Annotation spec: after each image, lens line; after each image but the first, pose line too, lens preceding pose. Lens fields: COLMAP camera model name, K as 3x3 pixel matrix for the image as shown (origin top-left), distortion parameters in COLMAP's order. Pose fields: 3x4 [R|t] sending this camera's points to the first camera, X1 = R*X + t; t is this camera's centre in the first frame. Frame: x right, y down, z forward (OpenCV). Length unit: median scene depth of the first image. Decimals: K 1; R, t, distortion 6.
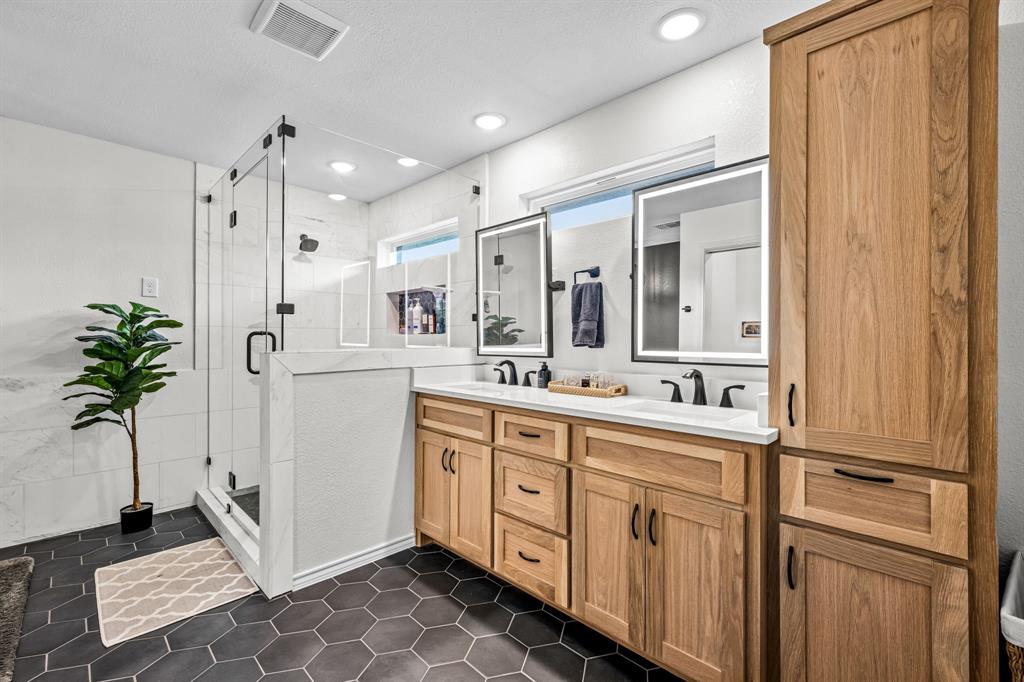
lens RADIAL K [[441.7, 0, 515.0], [0, 441.7, 336.5], [0, 0, 1]] dist [-0.001315, 0.000158]
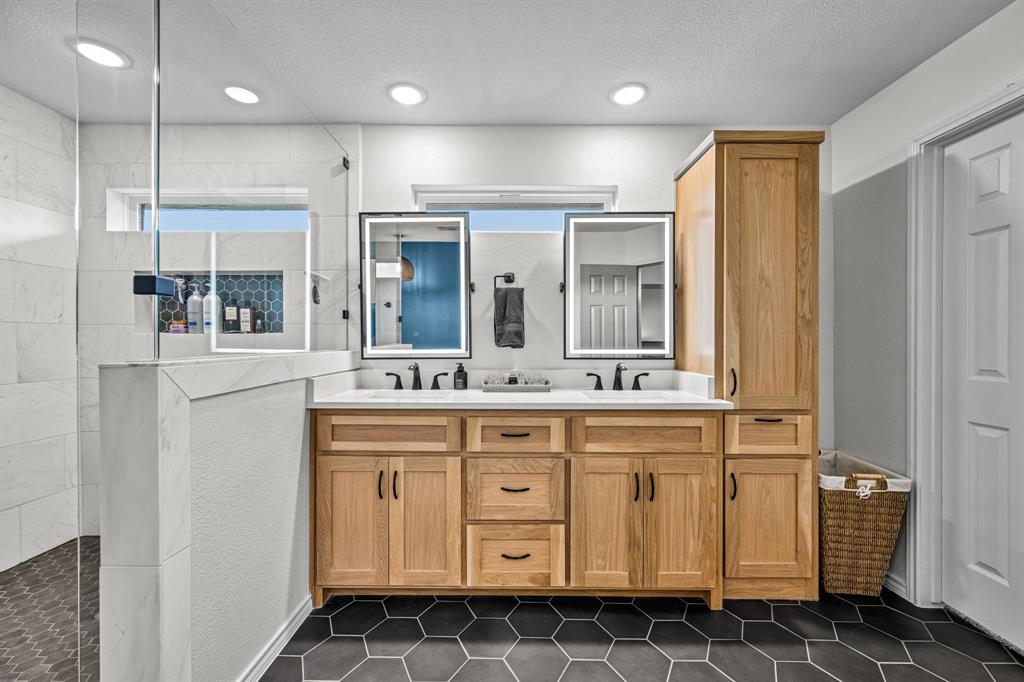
lens RADIAL K [[401.7, 0, 510.0], [0, 401.7, 343.4], [0, 0, 1]] dist [-0.001162, -0.000603]
pose [[0.721831, -0.004536, 0.692055, -0.608254], [-0.003614, 0.999940, 0.010324, 0.004996], [-0.692060, -0.009954, 0.721771, 0.349506]]
